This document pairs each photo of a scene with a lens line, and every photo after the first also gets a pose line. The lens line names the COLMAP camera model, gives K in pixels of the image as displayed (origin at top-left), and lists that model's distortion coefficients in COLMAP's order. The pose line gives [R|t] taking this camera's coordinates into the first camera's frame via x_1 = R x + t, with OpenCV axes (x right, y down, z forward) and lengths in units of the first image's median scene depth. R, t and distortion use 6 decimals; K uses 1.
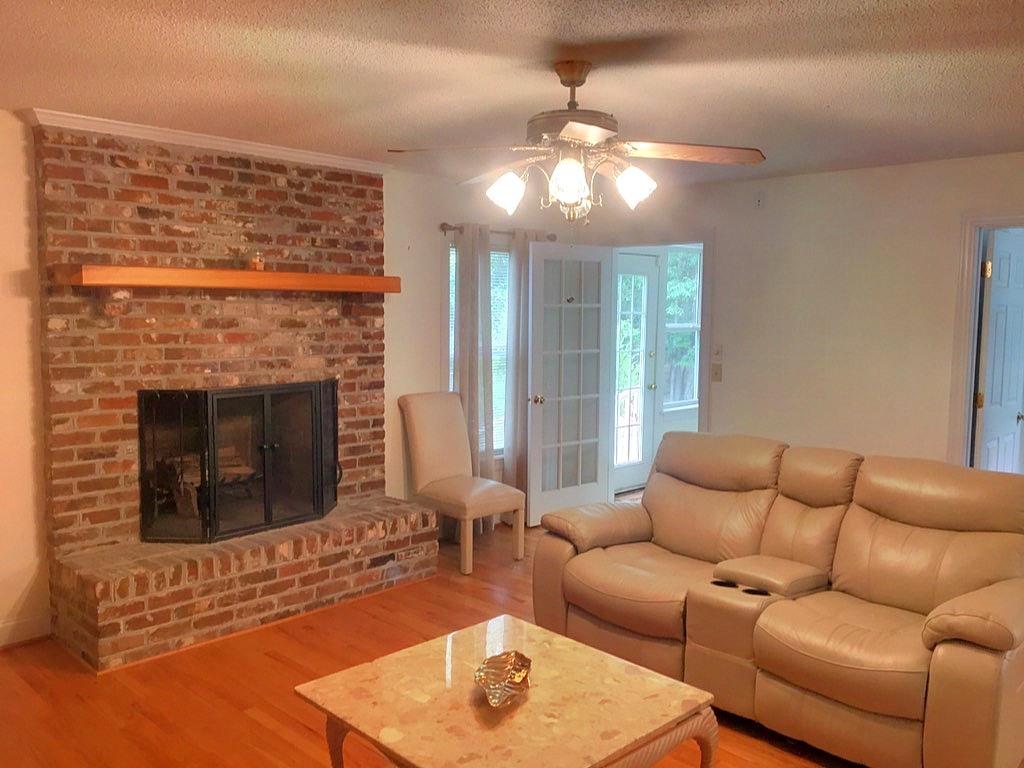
lens RADIAL K [[865.3, 0, 508.6], [0, 865.3, 382.5], [0, 0, 1]] dist [0.087227, -0.111622]
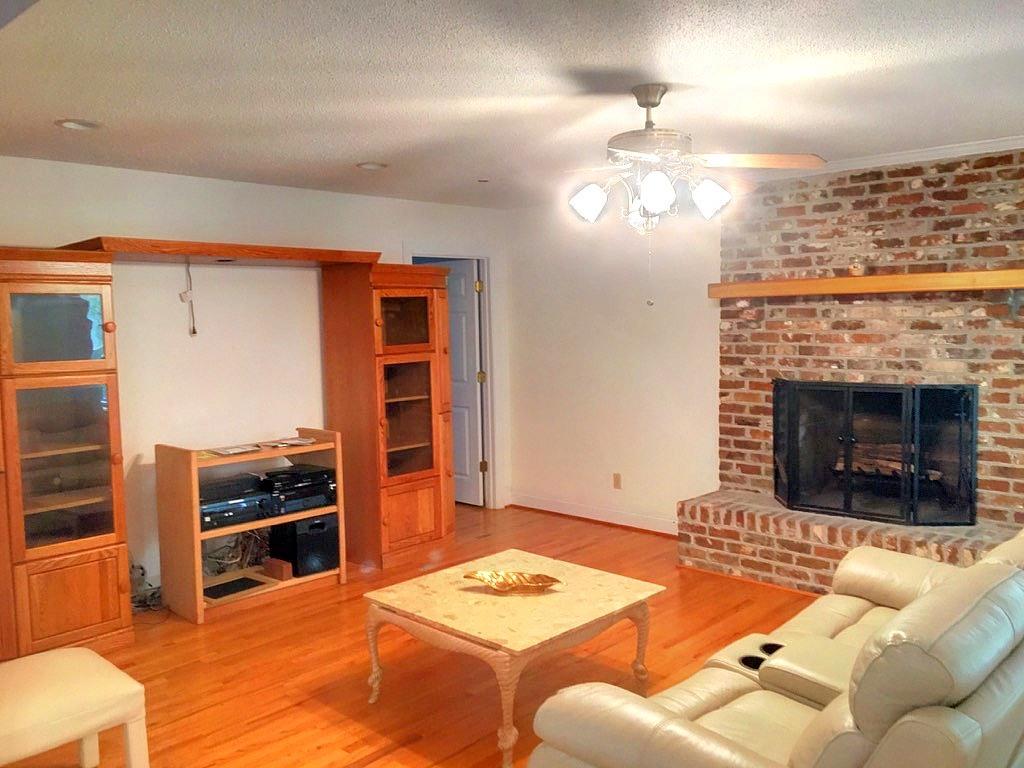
lens RADIAL K [[865.3, 0, 508.3], [0, 865.3, 386.4], [0, 0, 1]] dist [0.087227, -0.111622]
pose [[0.023011, 0.071362, -0.997185, 0.807978], [-0.071534, 0.995010, 0.069556, -0.037775], [0.997173, 0.069732, 0.028001, 0.560960]]
